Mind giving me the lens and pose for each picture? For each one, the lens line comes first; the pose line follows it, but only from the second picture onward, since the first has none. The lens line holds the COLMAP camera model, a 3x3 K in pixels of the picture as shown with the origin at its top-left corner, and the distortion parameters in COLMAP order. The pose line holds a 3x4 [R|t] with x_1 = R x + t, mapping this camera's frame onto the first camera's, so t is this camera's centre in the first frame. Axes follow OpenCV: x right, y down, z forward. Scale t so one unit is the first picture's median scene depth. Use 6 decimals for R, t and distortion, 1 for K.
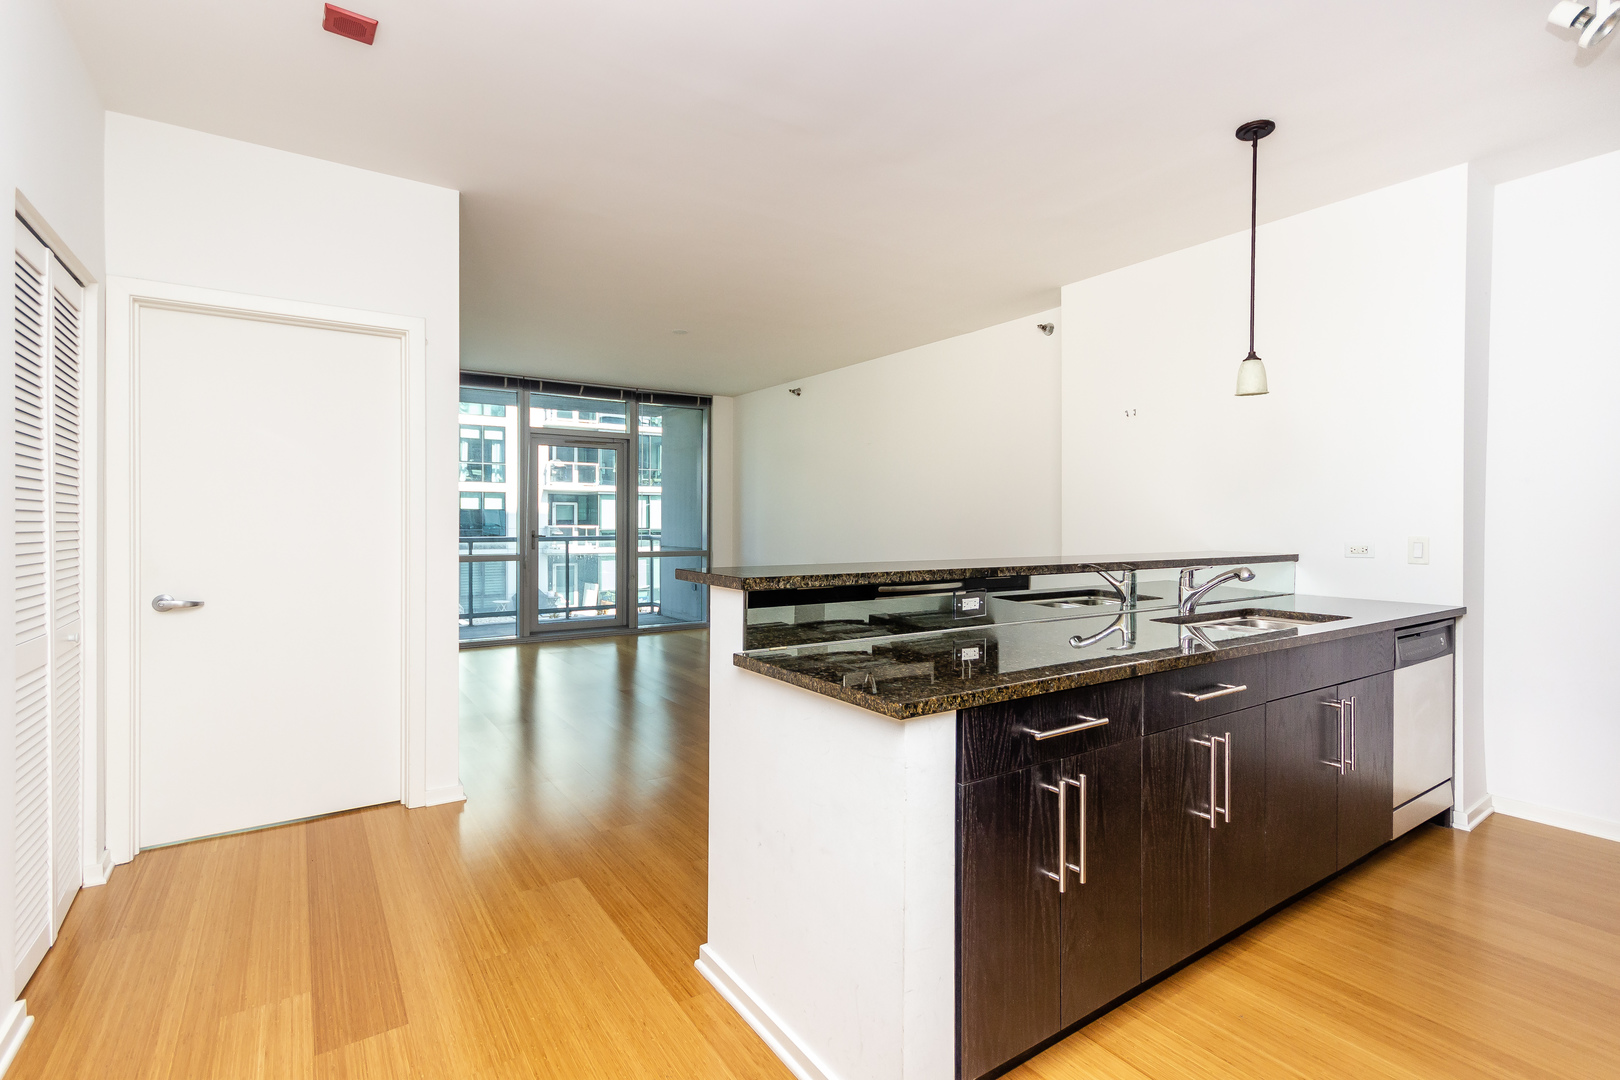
lens RADIAL K [[763.1, 0, 827.9], [0, 763.1, 526.2], [0, 0, 1]] dist [0.006690, 0.002988]
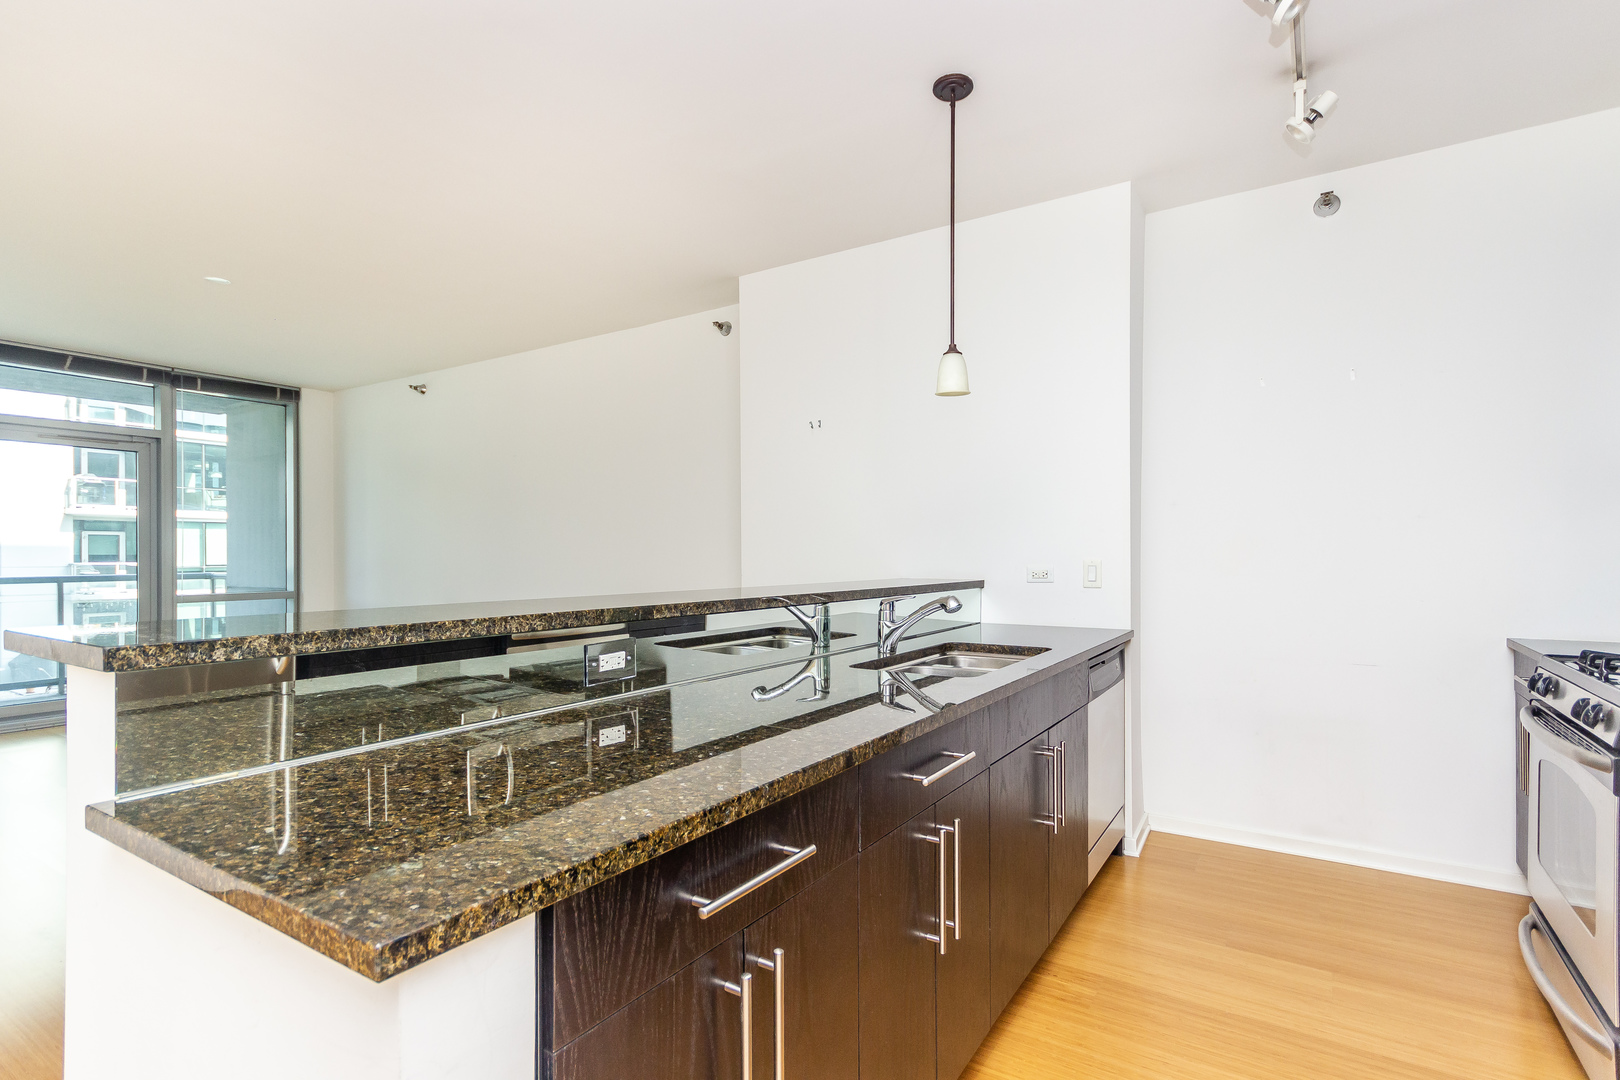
lens RADIAL K [[790.8, 0, 810.5], [0, 790.8, 564.2], [0, 0, 1]] dist [0.006413, 0.002788]
pose [[0.927339, -0.010153, 0.374086, 0.064288], [0.008051, 0.999942, 0.007180, 0.009327], [-0.374137, -0.003646, 0.927366, 0.210712]]
